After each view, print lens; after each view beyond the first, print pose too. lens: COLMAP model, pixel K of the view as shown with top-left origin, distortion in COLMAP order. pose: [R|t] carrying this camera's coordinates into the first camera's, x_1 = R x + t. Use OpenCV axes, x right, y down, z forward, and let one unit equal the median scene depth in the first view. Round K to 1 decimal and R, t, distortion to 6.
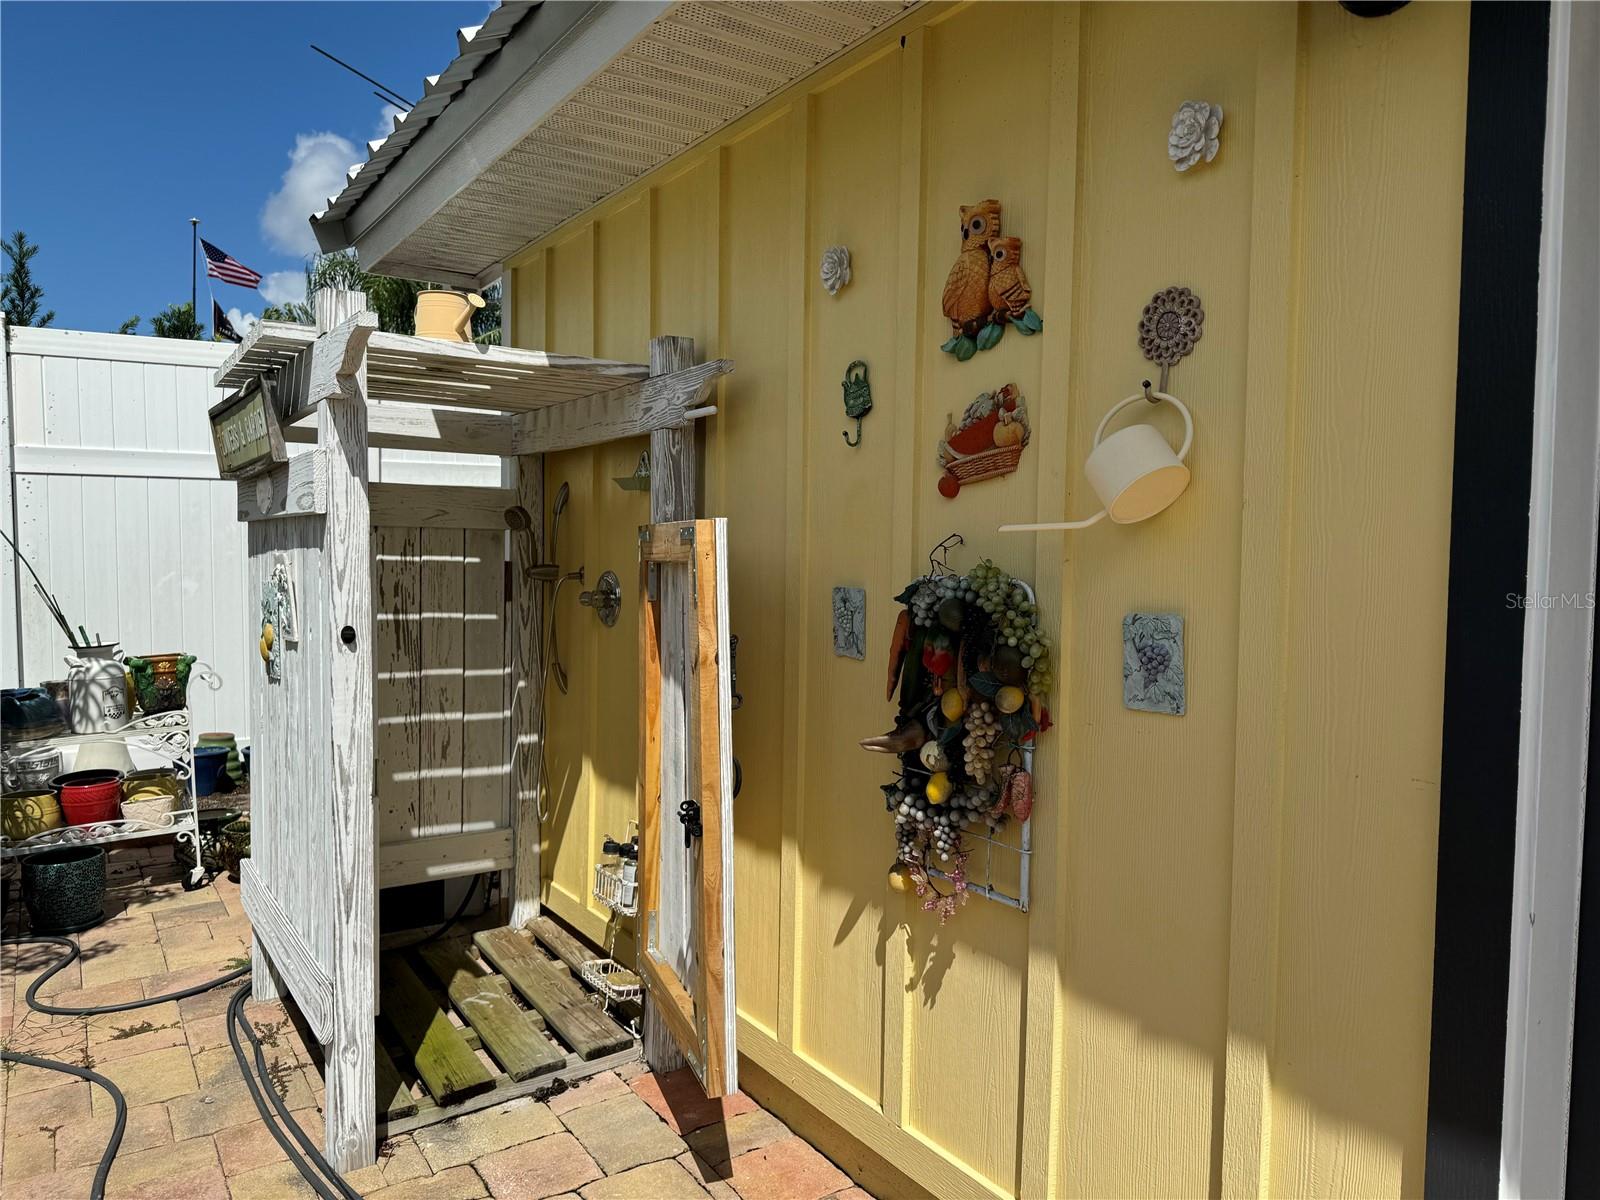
lens RADIAL K [[1150.8, 0, 807.3], [0, 1150.8, 603.8], [0, 0, 1]] dist [0.074103, -0.079385]
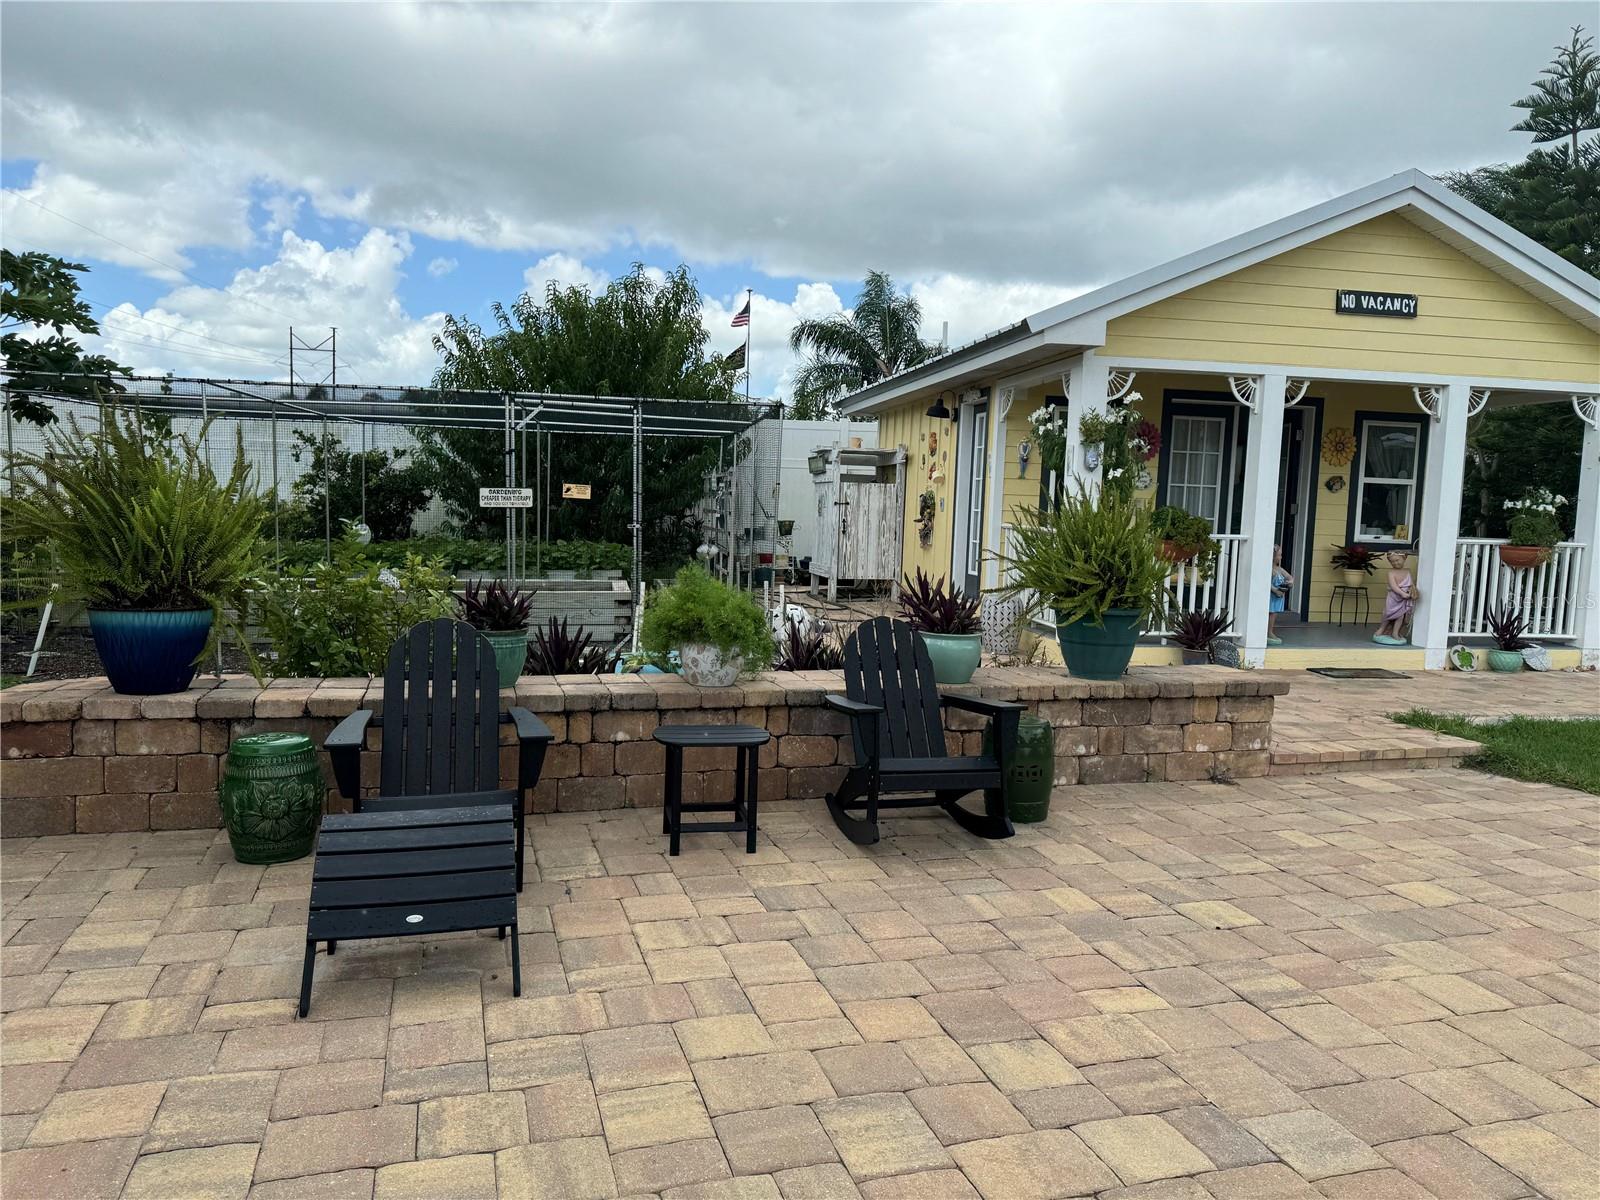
lens RADIAL K [[1150.8, 0, 838.1], [0, 1150.8, 619.5], [0, 0, 1]] dist [0.074103, -0.079385]
pose [[0.930584, 0.056864, -0.361636, 1.636748], [-0.042026, 0.997925, 0.048770, 0.311381], [0.363659, -0.030186, 0.931043, -4.131239]]
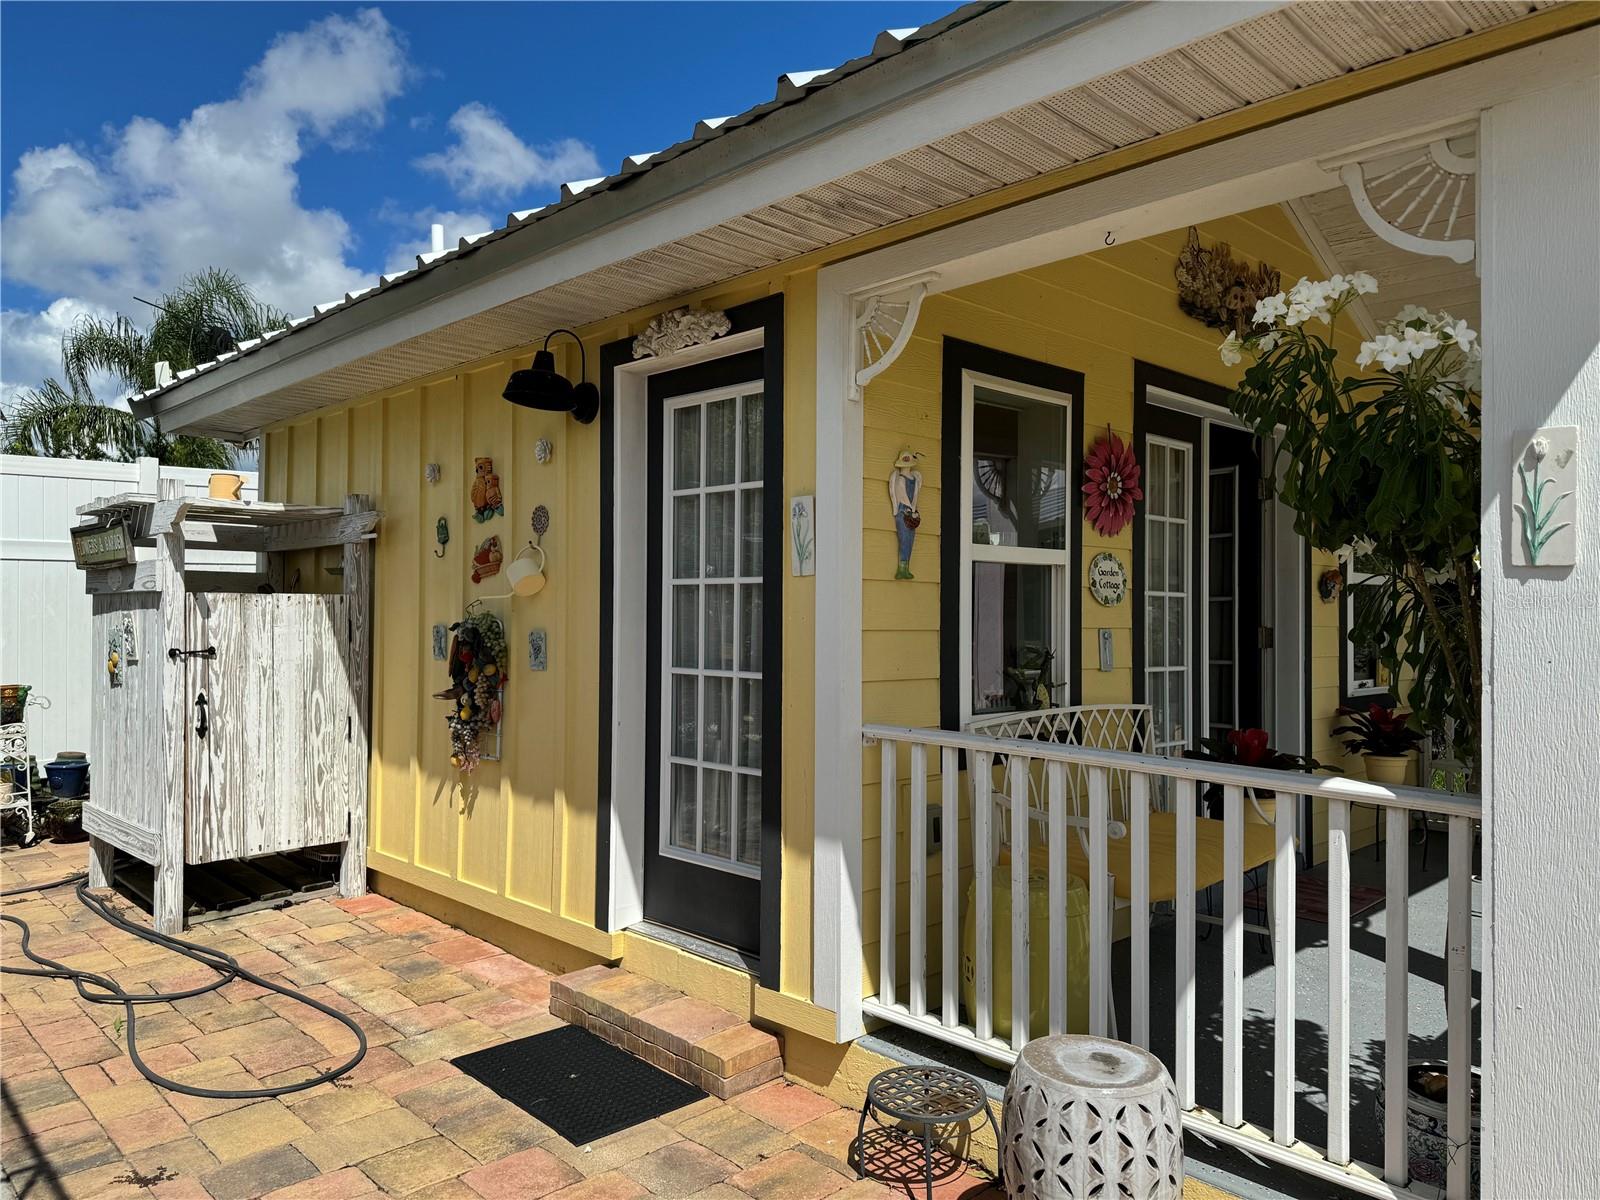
lens RADIAL K [[1150.8, 0, 791.1], [0, 1150.8, 596.2], [0, 0, 1]] dist [0.074103, -0.079385]
pose [[0.984786, -0.005488, 0.173685, 0.288772], [0.015869, 0.998165, -0.058439, 0.062424], [-0.173046, 0.060306, 0.983066, -1.115748]]
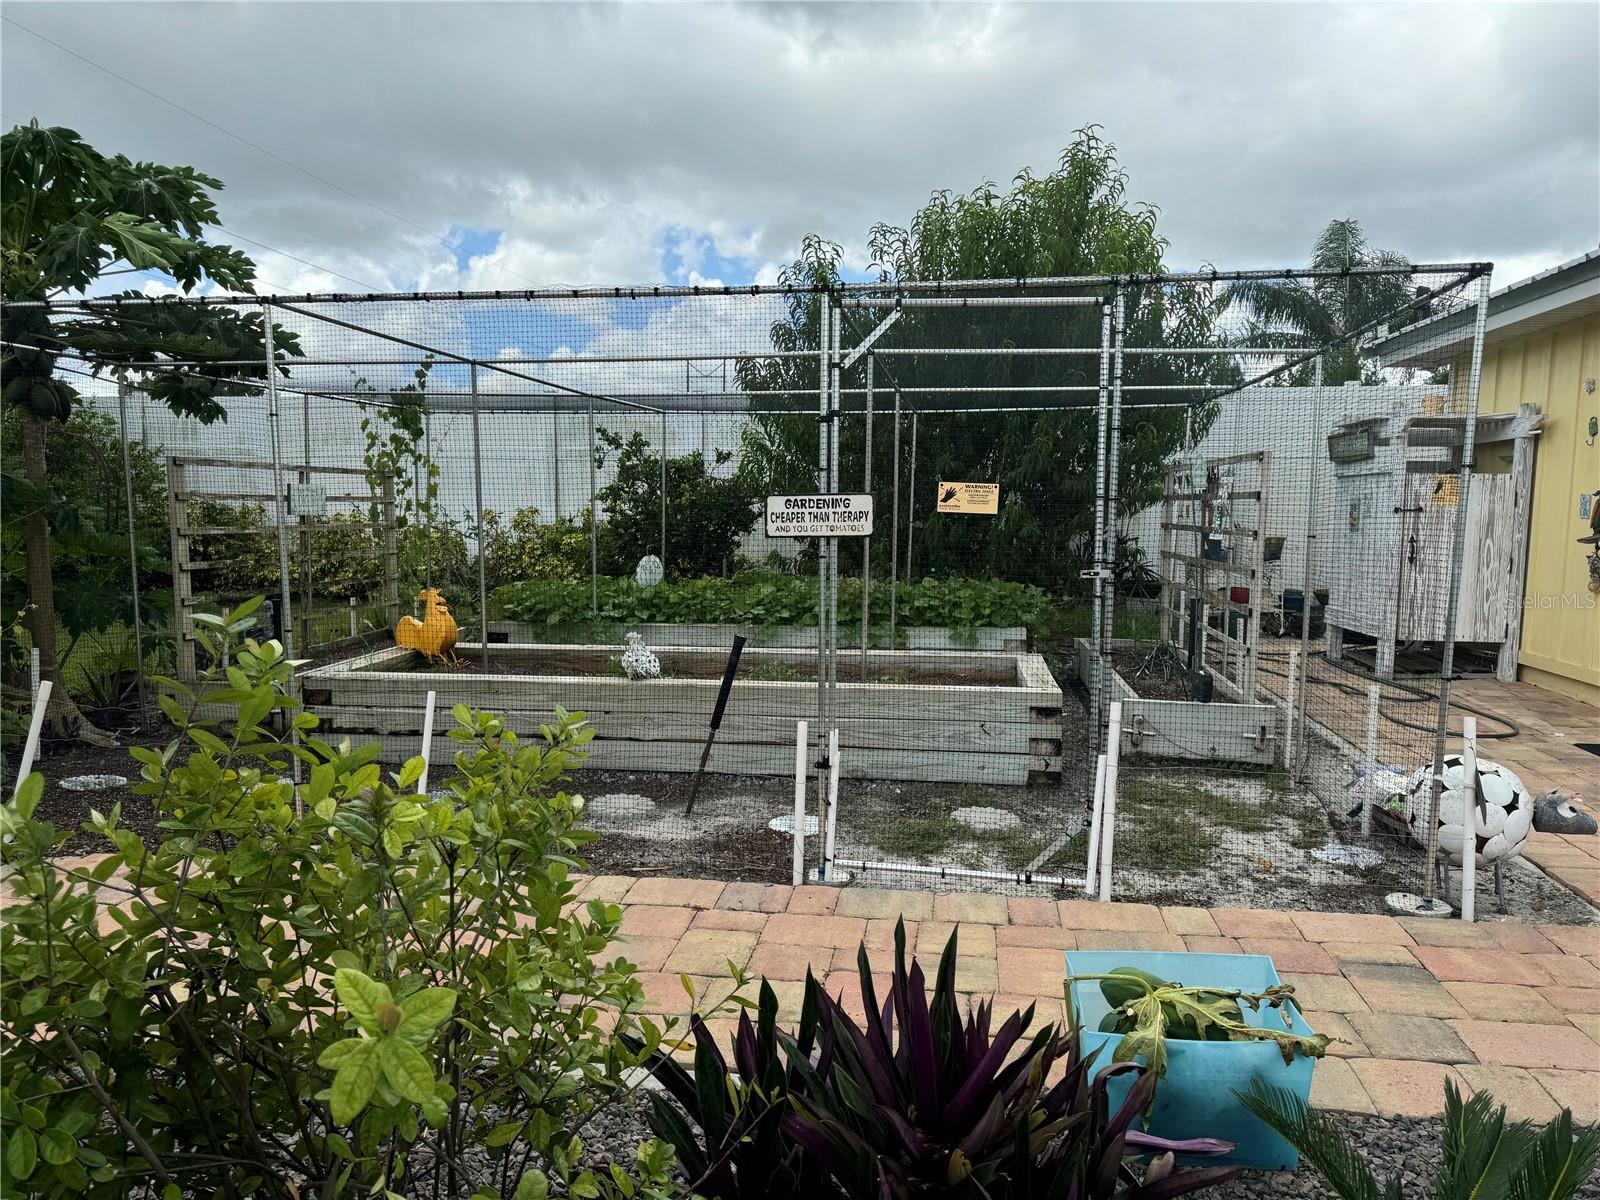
lens RADIAL K [[1150.8, 0, 792.8], [0, 1150.8, 614.1], [0, 0, 1]] dist [0.074103, -0.079385]
pose [[0.748736, 0.064746, -0.659699, 0.499528], [-0.041094, 0.997838, 0.051293, 0.216381], [0.661593, -0.011295, 0.749778, -2.513222]]
